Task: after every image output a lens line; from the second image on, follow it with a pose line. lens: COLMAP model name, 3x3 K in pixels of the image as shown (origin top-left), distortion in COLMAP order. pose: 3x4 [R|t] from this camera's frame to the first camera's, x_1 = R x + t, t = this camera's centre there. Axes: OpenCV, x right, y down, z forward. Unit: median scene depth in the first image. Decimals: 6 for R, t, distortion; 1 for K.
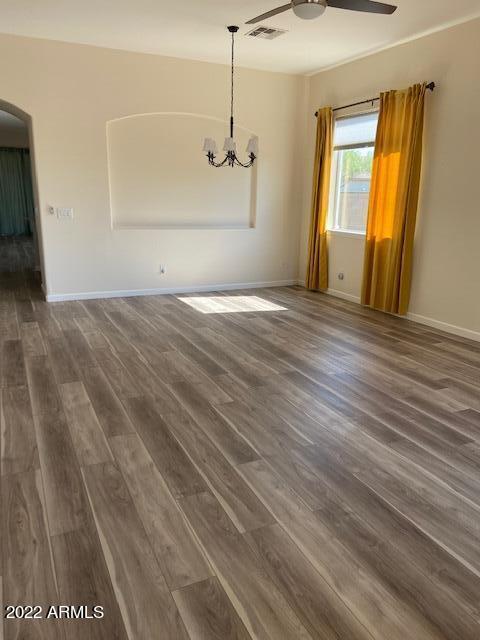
lens RADIAL K [[486.1, 0, 241.2], [0, 486.1, 318.9], [0, 0, 1]] dist [0.073402, -0.030750]
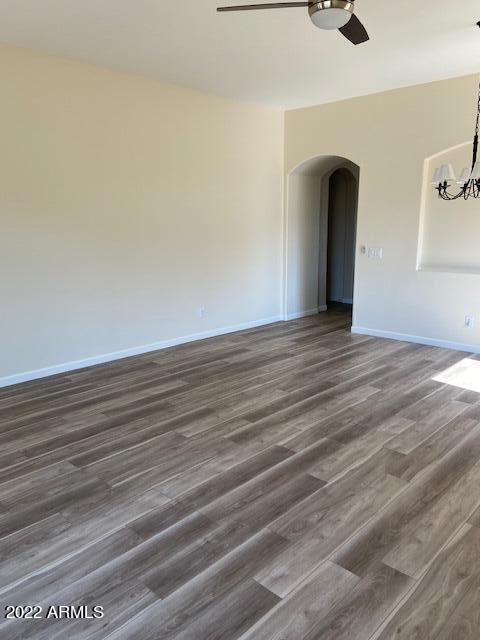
lens RADIAL K [[486.1, 0, 243.9], [0, 486.1, 321.2], [0, 0, 1]] dist [0.073402, -0.030750]
pose [[0.358234, 0.165806, -0.918791, 0.828772], [-0.216434, 0.972044, 0.091030, -0.169292], [0.908199, 0.166248, 0.384106, 0.584220]]
